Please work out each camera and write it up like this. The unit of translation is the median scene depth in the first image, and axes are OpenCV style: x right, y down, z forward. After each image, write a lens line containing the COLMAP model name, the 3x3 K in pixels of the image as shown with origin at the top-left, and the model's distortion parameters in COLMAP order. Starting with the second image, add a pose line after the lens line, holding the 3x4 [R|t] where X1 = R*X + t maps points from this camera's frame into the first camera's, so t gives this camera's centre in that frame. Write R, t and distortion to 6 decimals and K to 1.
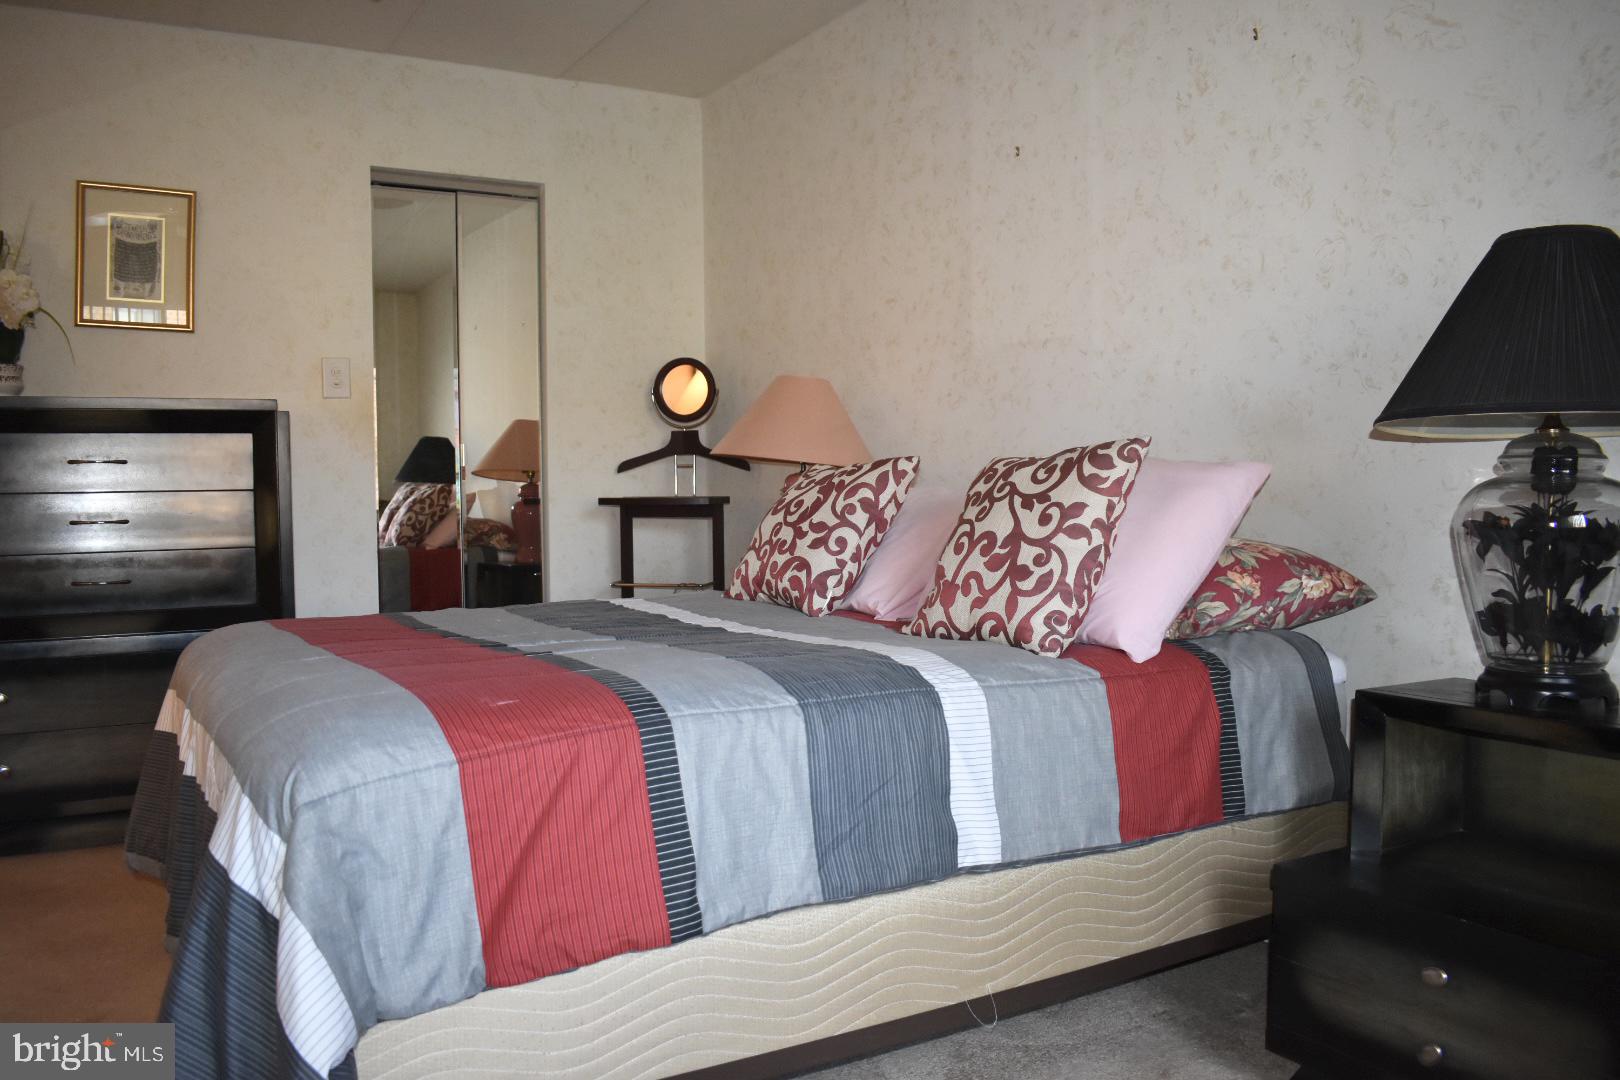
lens RADIAL K [[1261.9, 0, 810.0], [0, 1261.9, 540.0], [0, 0, 1]] dist [-0.099411, 0.019678]
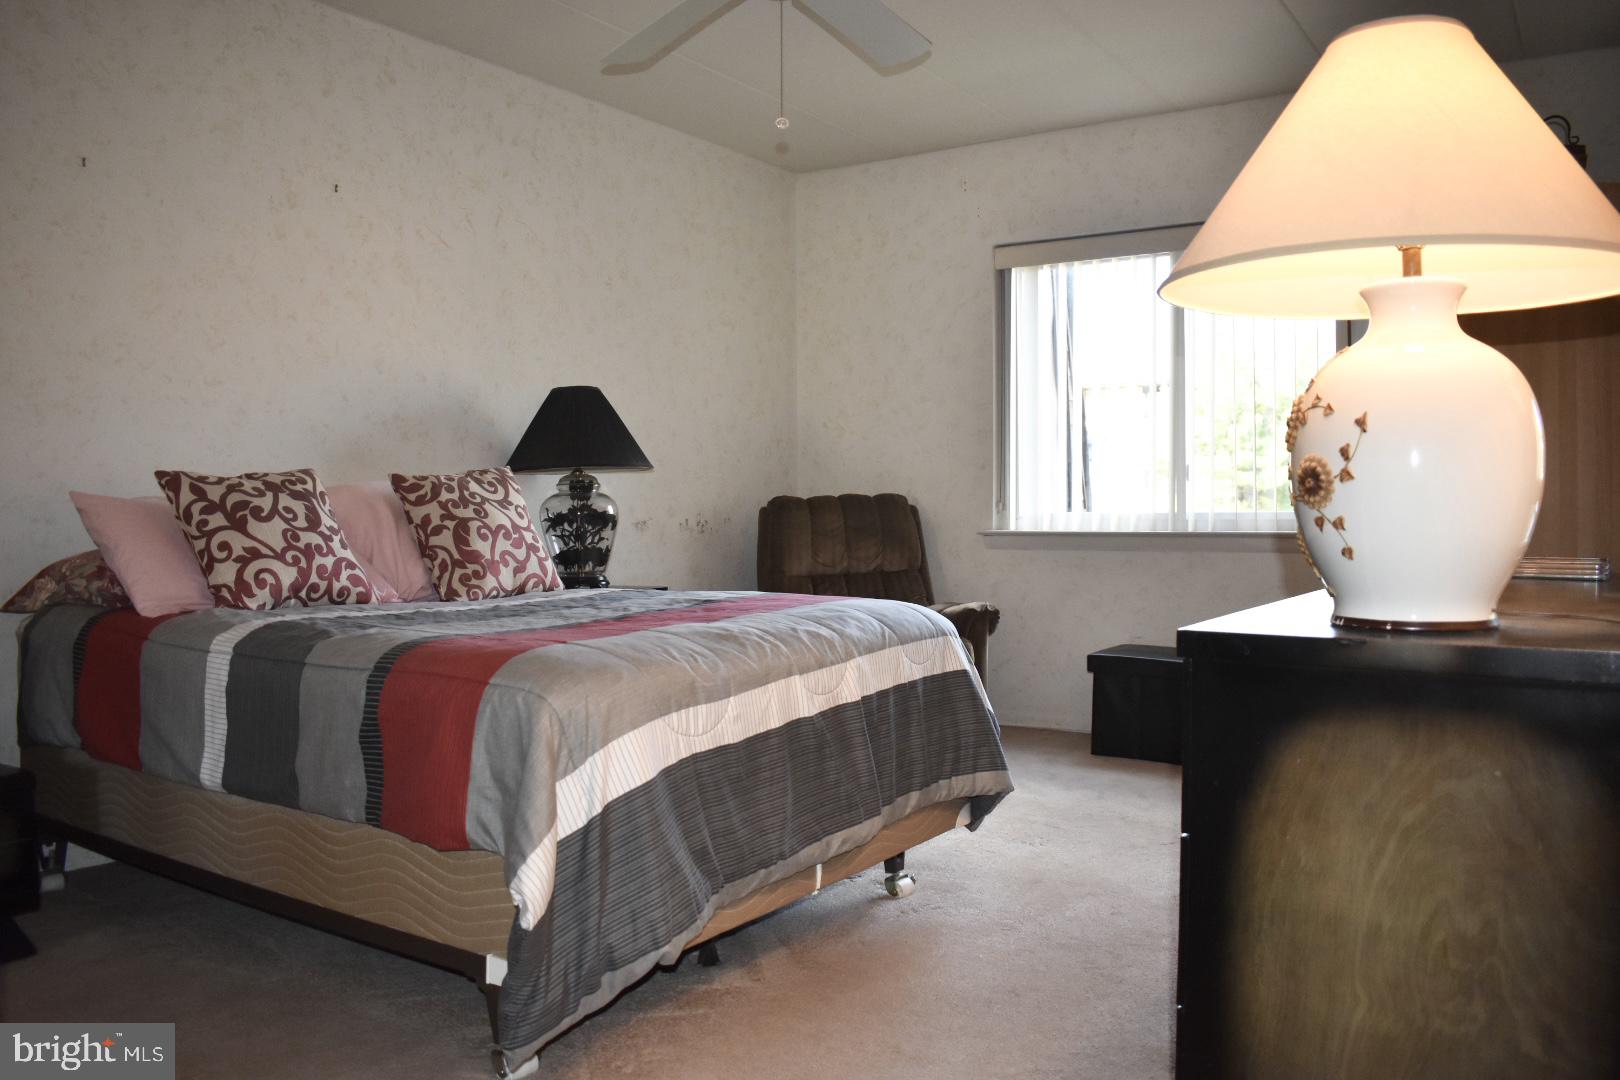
lens RADIAL K [[1261.9, 0, 810.0], [0, 1261.9, 540.0], [0, 0, 1]] dist [-0.099411, 0.019678]
pose [[-0.434534, -0.018705, 0.900461, -1.362758], [0.043935, 0.998154, 0.041936, -0.034598], [-0.899583, 0.057784, -0.432910, 1.291879]]
